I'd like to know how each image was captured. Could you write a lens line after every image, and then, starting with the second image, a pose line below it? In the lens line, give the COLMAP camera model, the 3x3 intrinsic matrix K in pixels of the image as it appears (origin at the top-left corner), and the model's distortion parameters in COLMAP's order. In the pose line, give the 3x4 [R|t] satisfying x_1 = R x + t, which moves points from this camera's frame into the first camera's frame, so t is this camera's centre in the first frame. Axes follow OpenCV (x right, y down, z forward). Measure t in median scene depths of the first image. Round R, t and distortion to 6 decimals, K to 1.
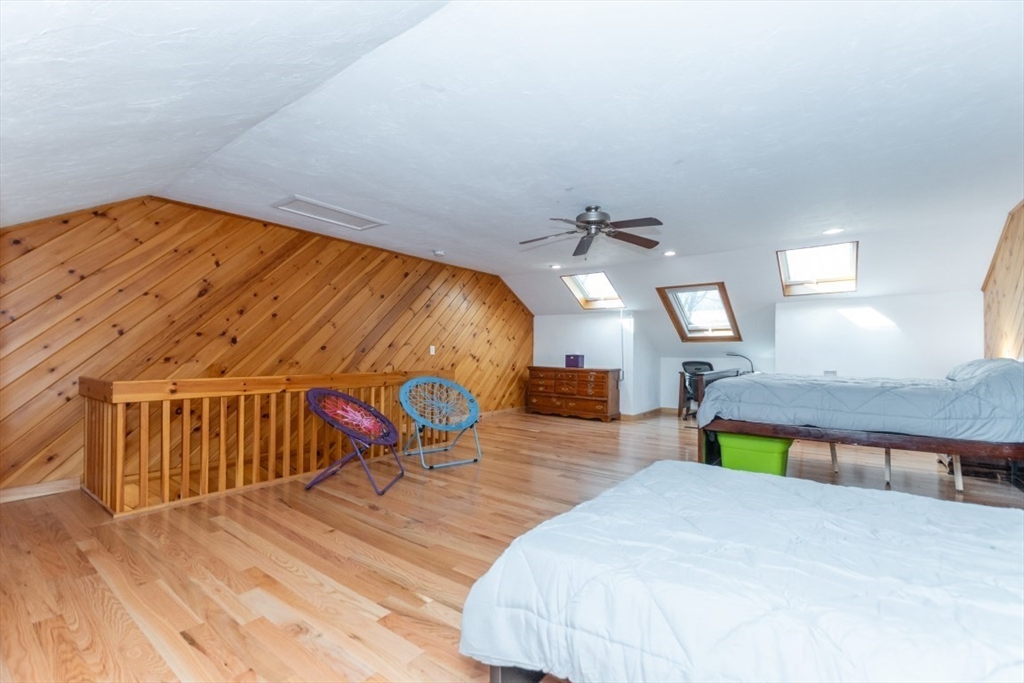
lens RADIAL K [[441.2, 0, 513.4], [0, 441.2, 348.4], [0, 0, 1]] dist [0.002137, 0.000036]
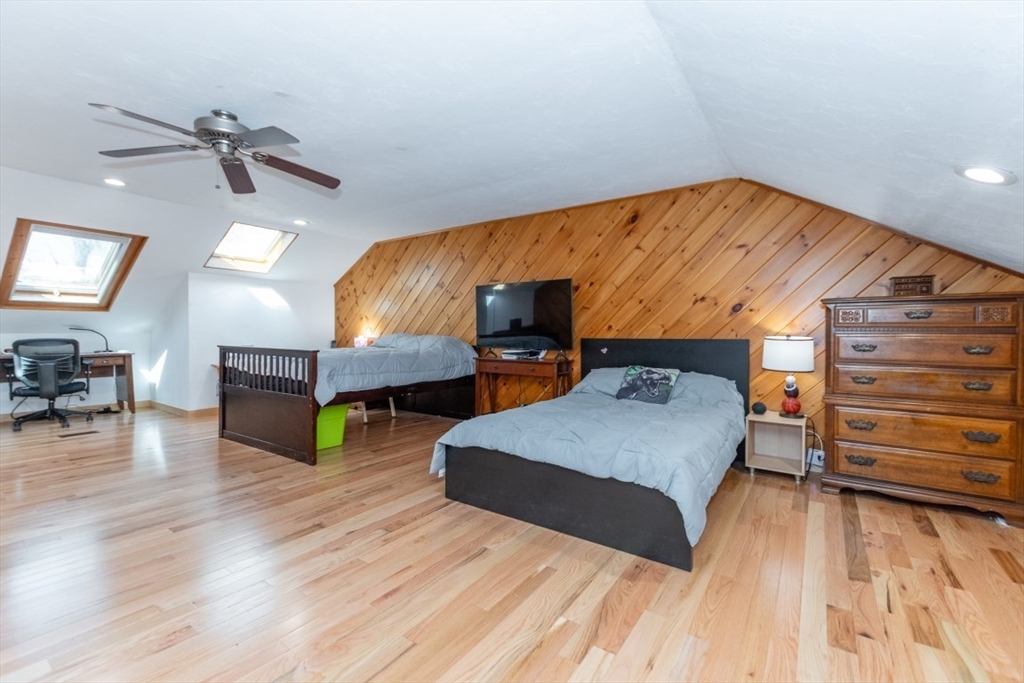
lens RADIAL K [[441.2, 0, 513.4], [0, 441.2, 348.4], [0, 0, 1]] dist [0.002137, 0.000036]
pose [[-0.039124, -0.039645, 0.998448, -0.385036], [-0.022123, 0.999002, 0.038800, 0.003102], [-0.998989, -0.020570, -0.039962, 0.426725]]
